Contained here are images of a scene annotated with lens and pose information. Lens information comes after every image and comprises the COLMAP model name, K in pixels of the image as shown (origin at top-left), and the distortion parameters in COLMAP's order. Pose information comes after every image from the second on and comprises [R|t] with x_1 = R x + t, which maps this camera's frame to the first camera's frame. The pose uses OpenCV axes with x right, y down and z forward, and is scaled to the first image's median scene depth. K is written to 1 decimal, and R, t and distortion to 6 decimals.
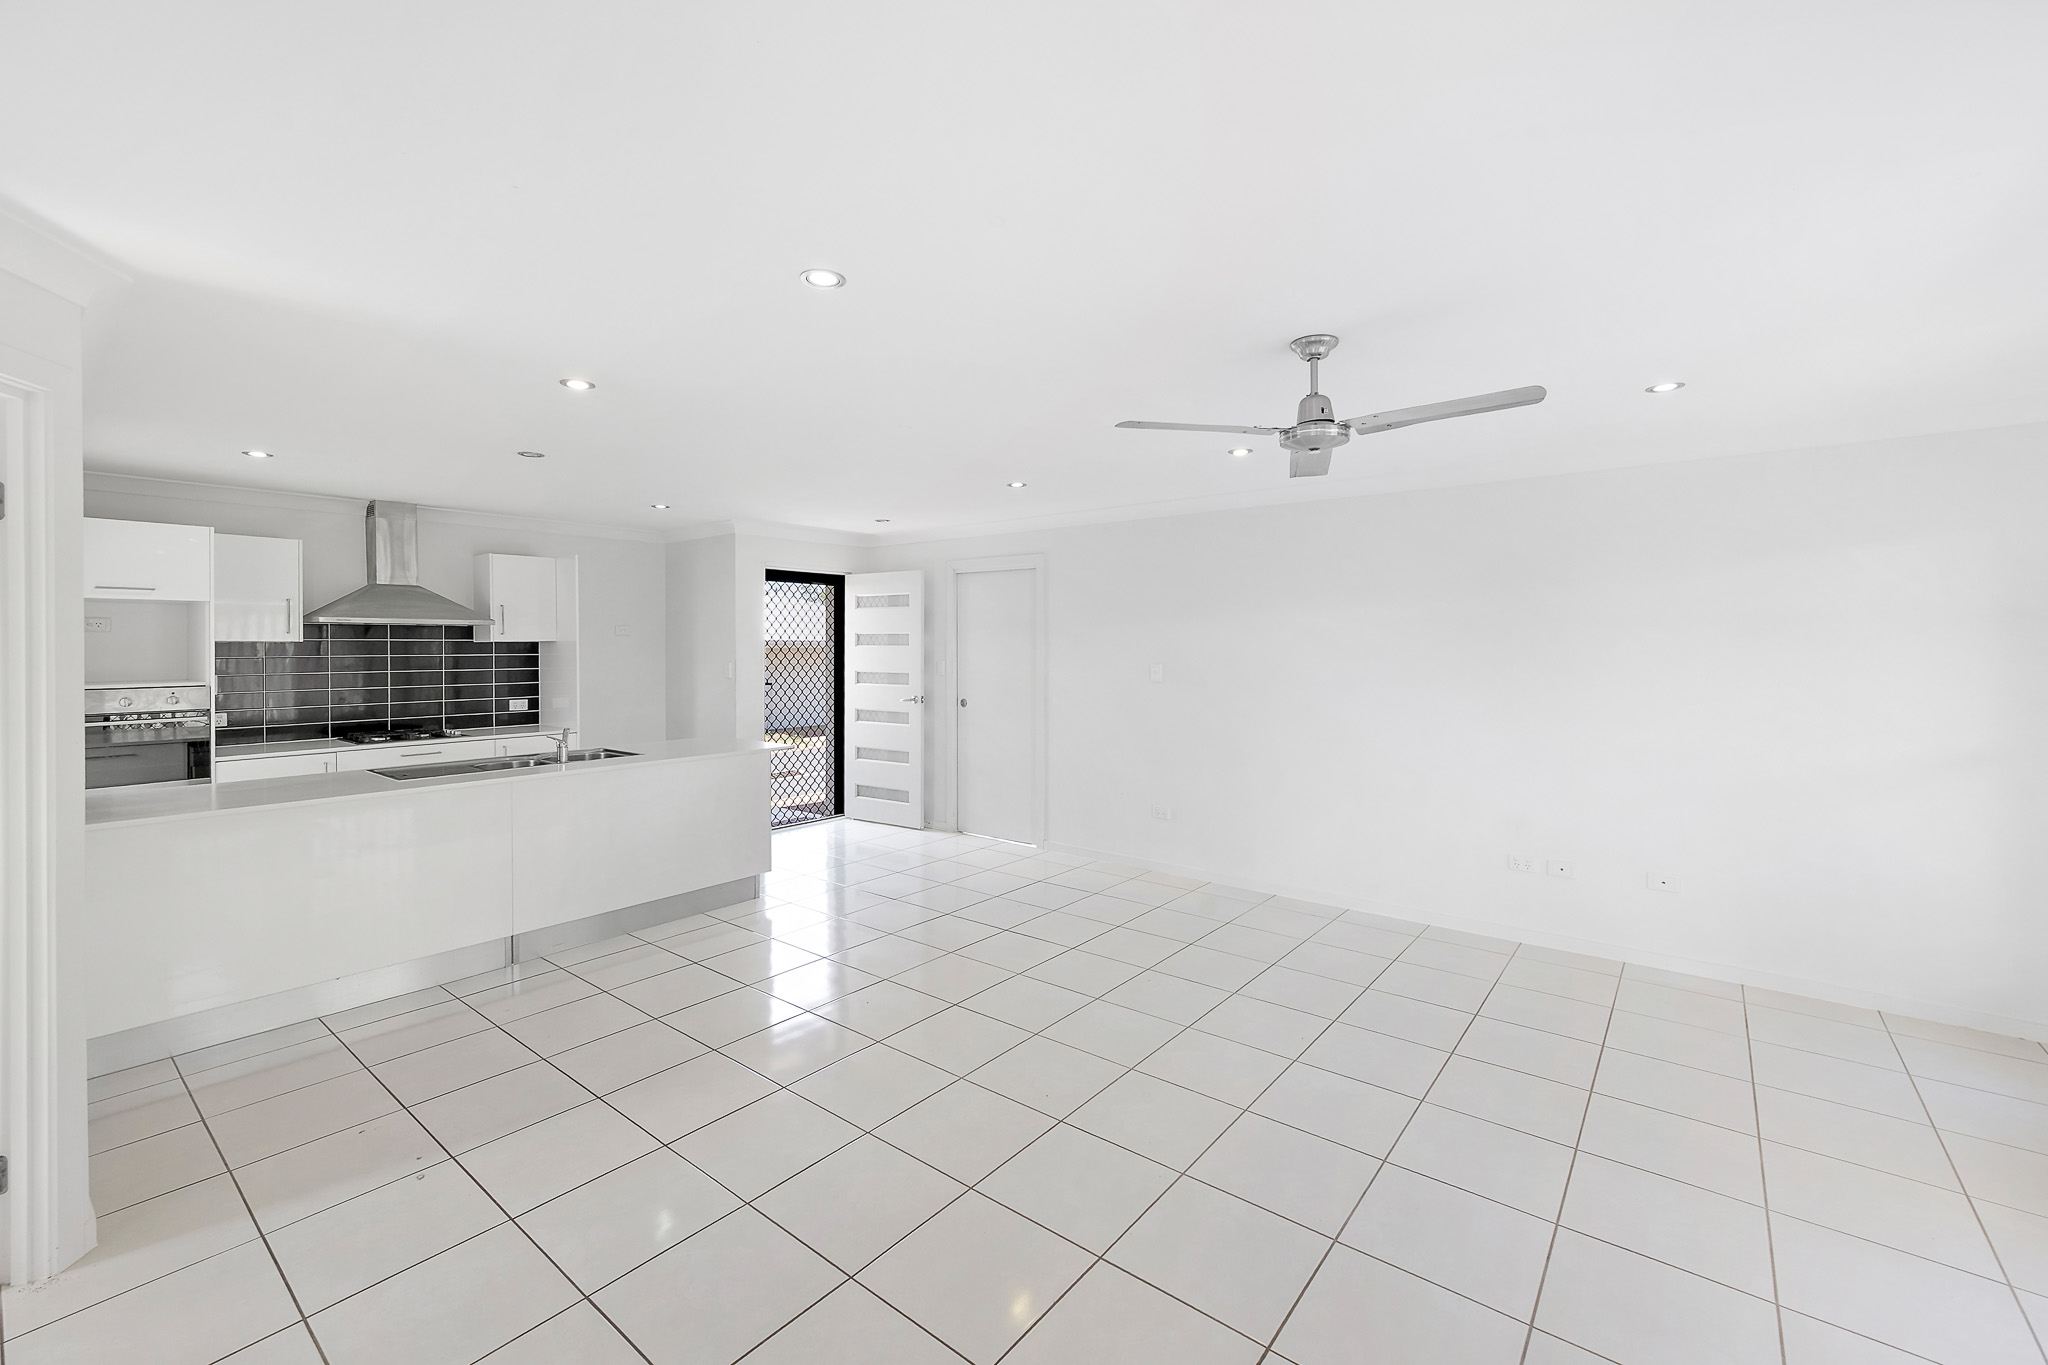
lens RADIAL K [[825.2, 0, 1039.5], [0, 825.2, 650.7], [0, 0, 1]] dist [-0.003572, -0.000209]
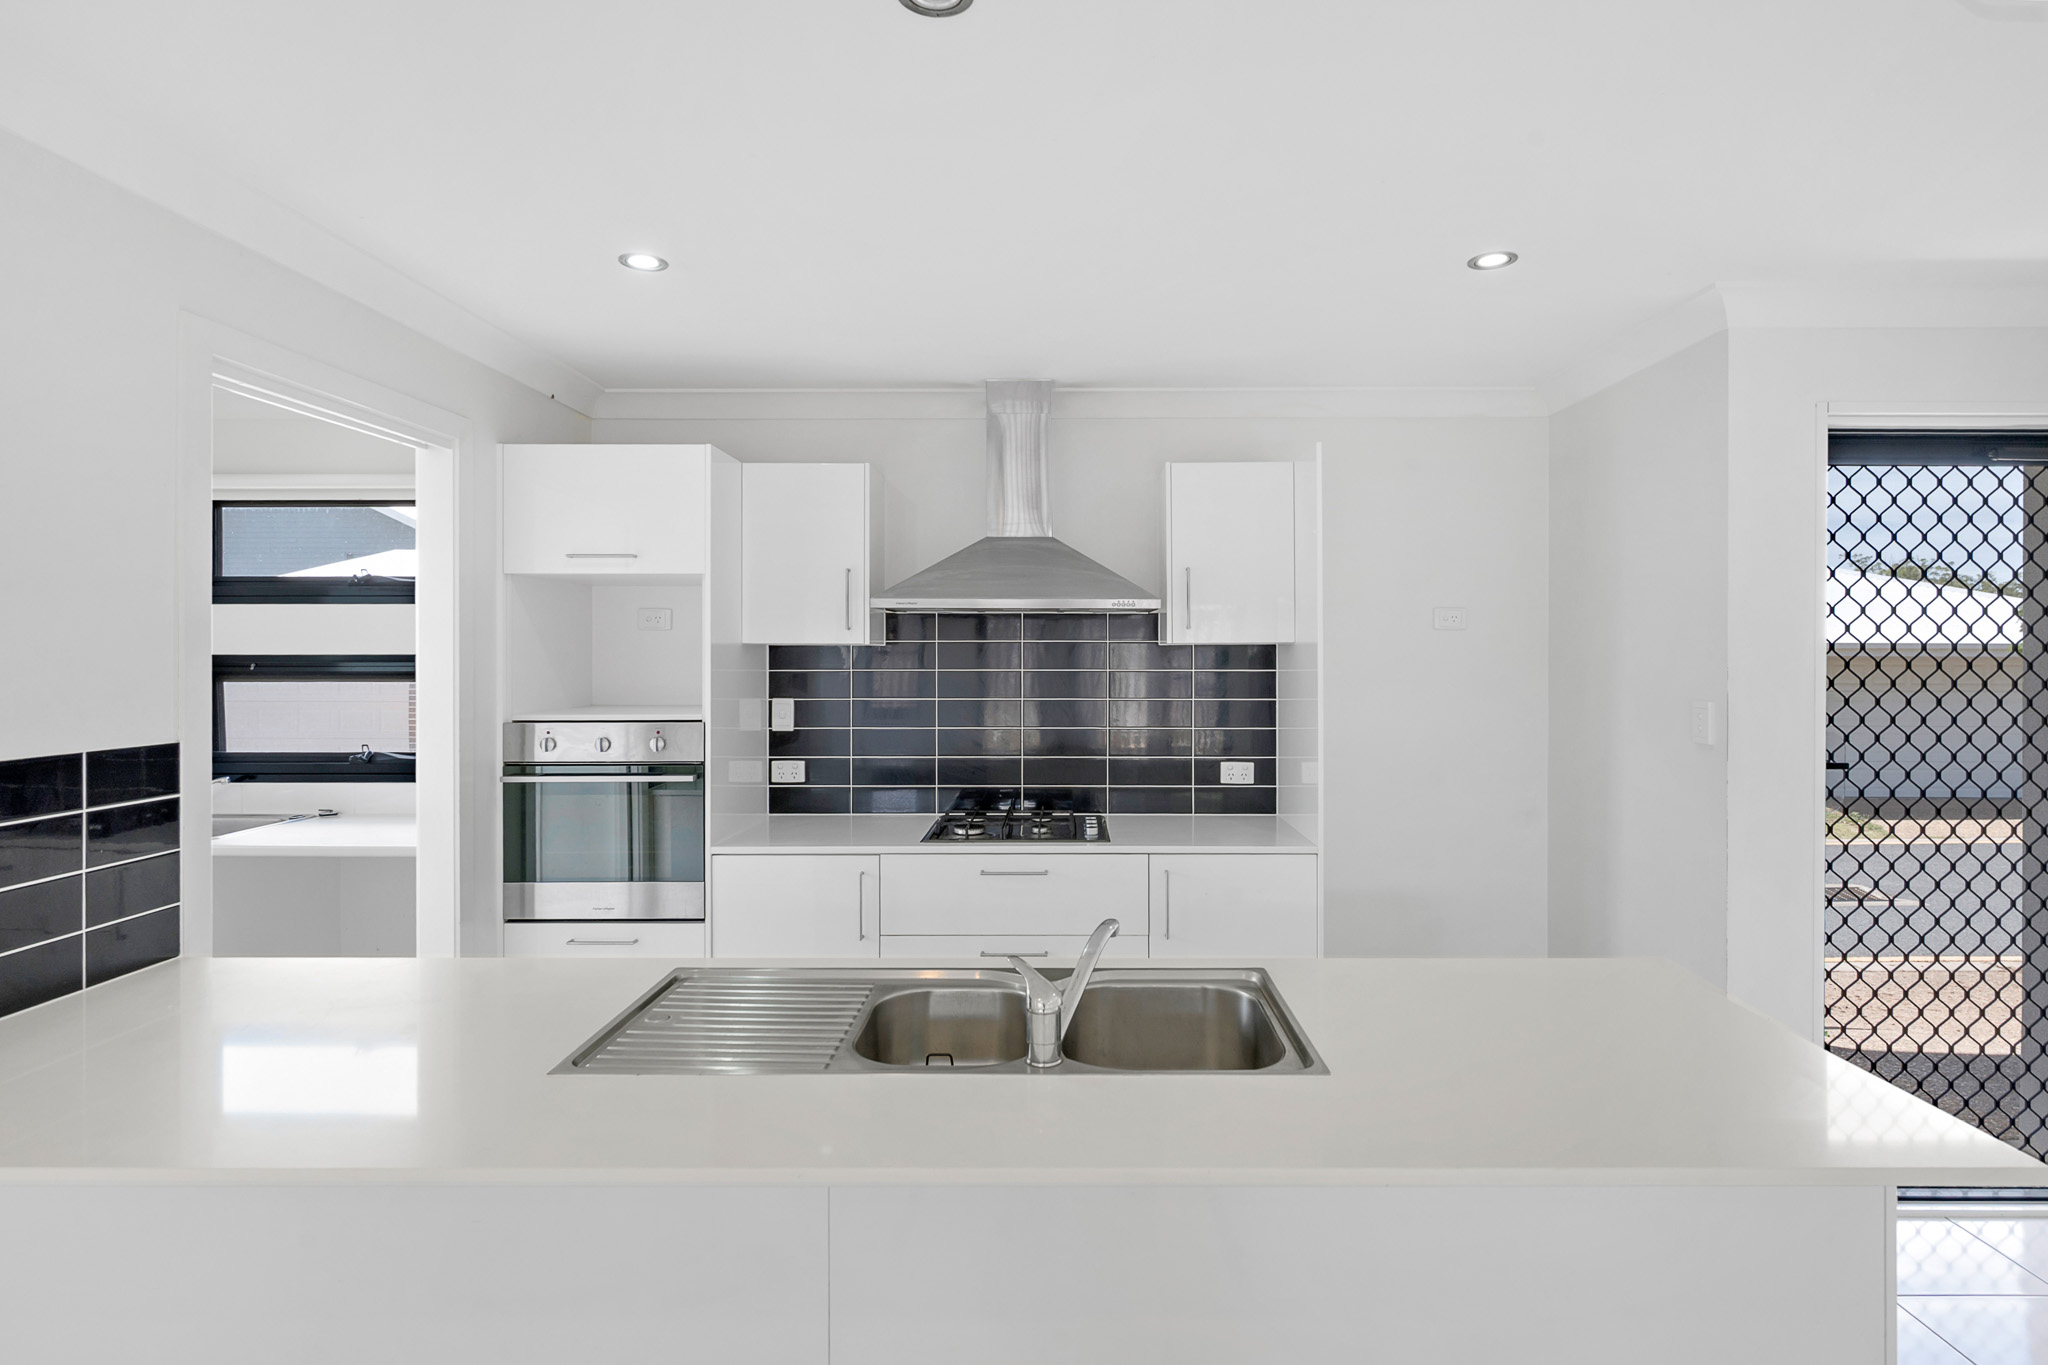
lens RADIAL K [[1055.9, 0, 1054.5], [0, 1055.9, 641.7], [0, 0, 1]] dist [-0.017098, 0.001634]
pose [[0.601975, -0.002027, -0.798512, -0.211180], [-0.005566, 0.999962, -0.006735, -0.007532], [0.798496, 0.008498, 0.601941, 0.571382]]
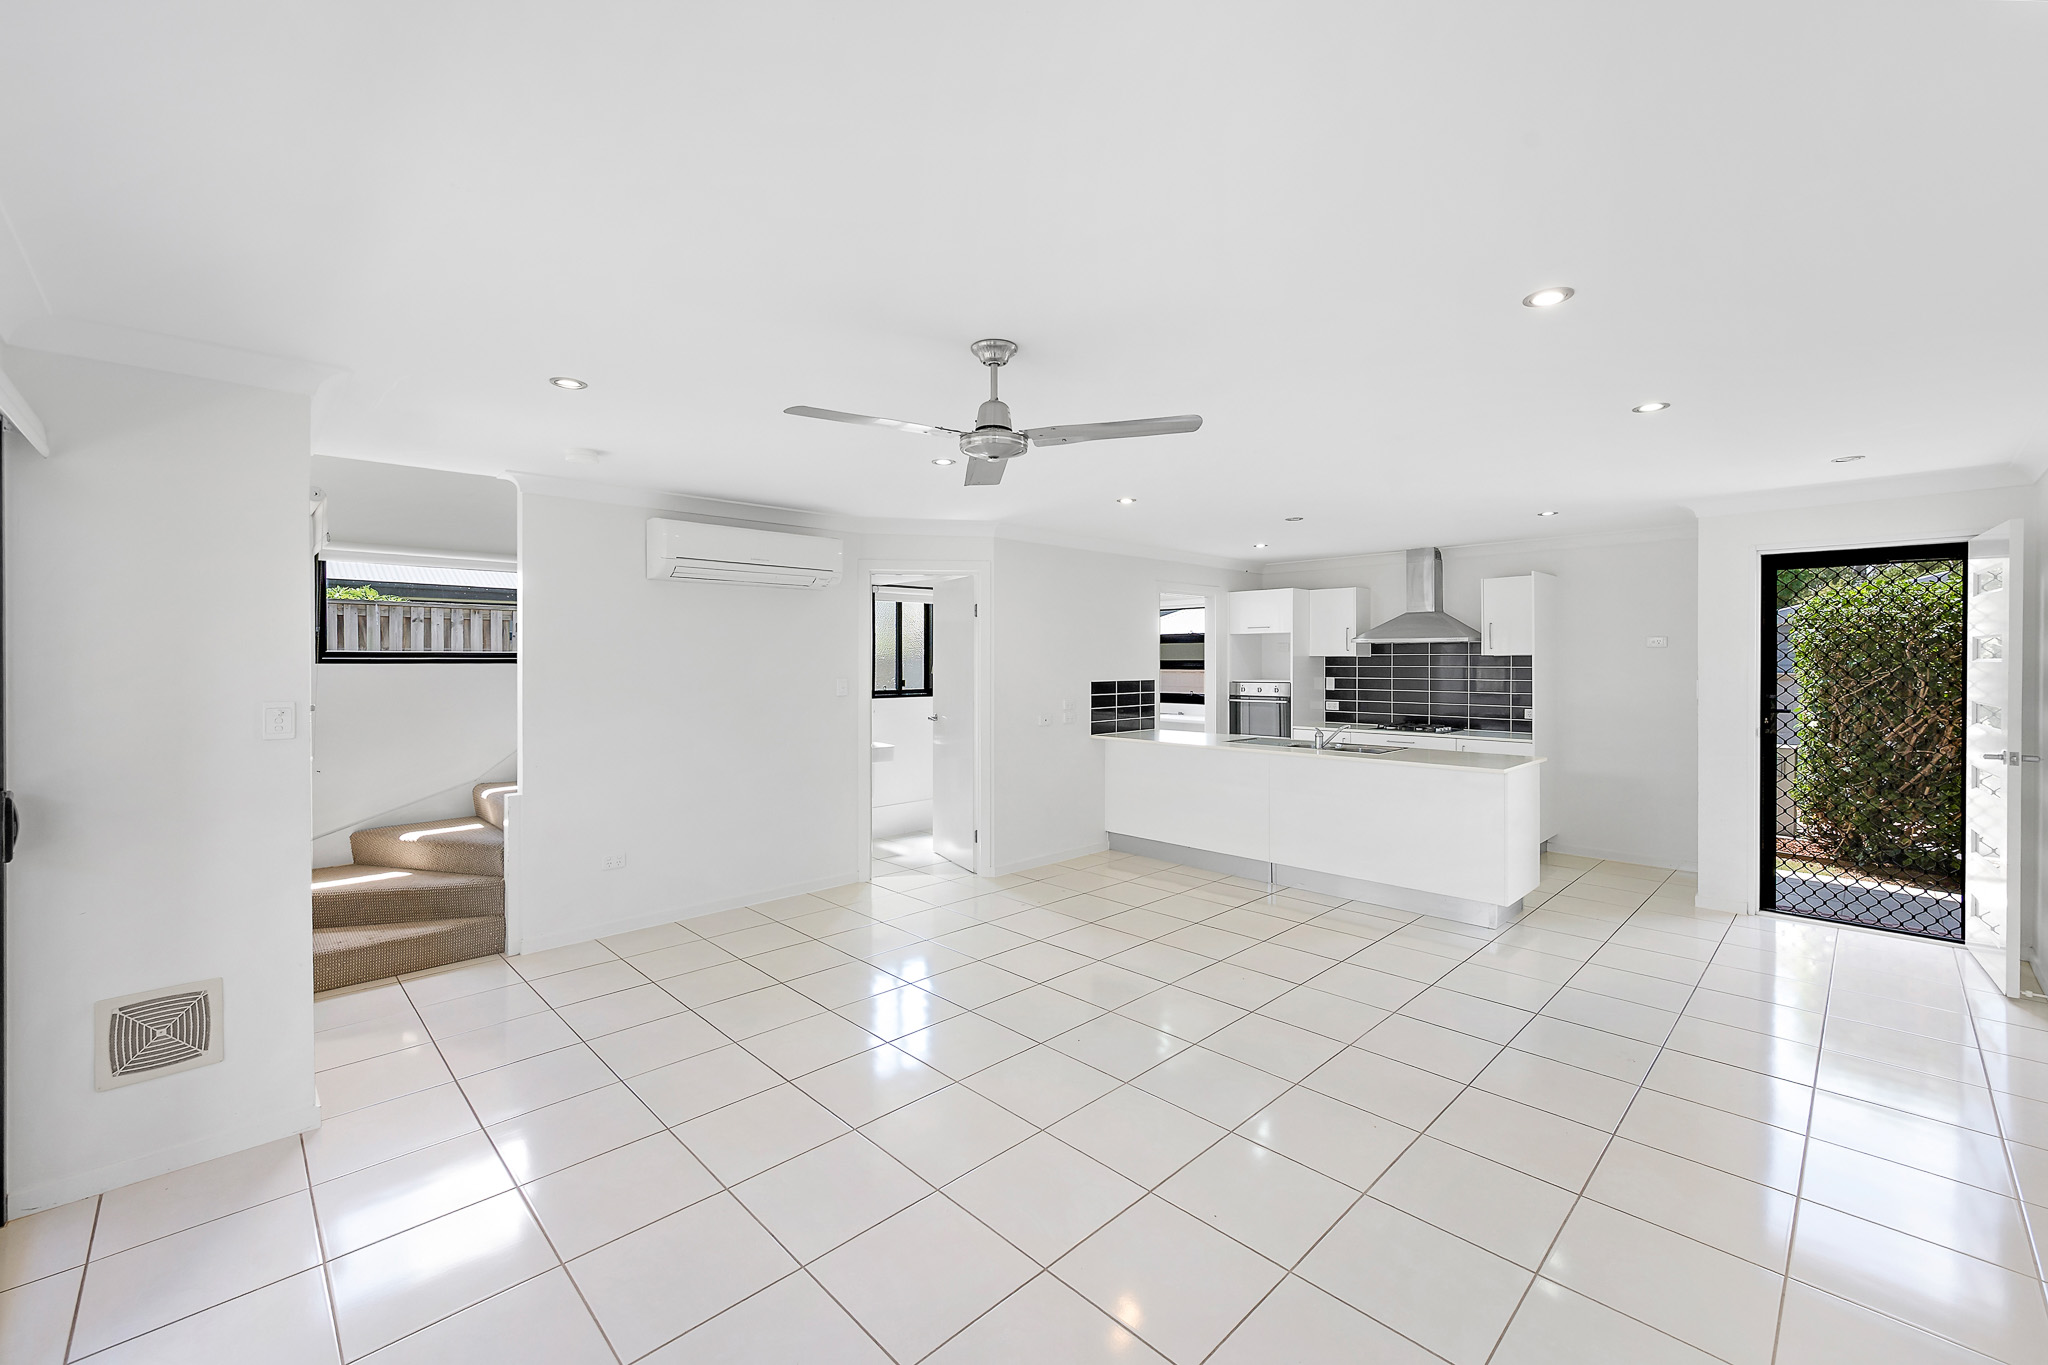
lens RADIAL K [[825.2, 0, 1013.9], [0, 825.2, 670.7], [0, 0, 1]] dist [-0.003572, -0.000209]
pose [[-0.144011, 0.014719, -0.989467, 0.557383], [-0.002886, 0.999879, 0.015294, -0.005288], [0.989572, 0.005058, -0.143951, 0.517844]]
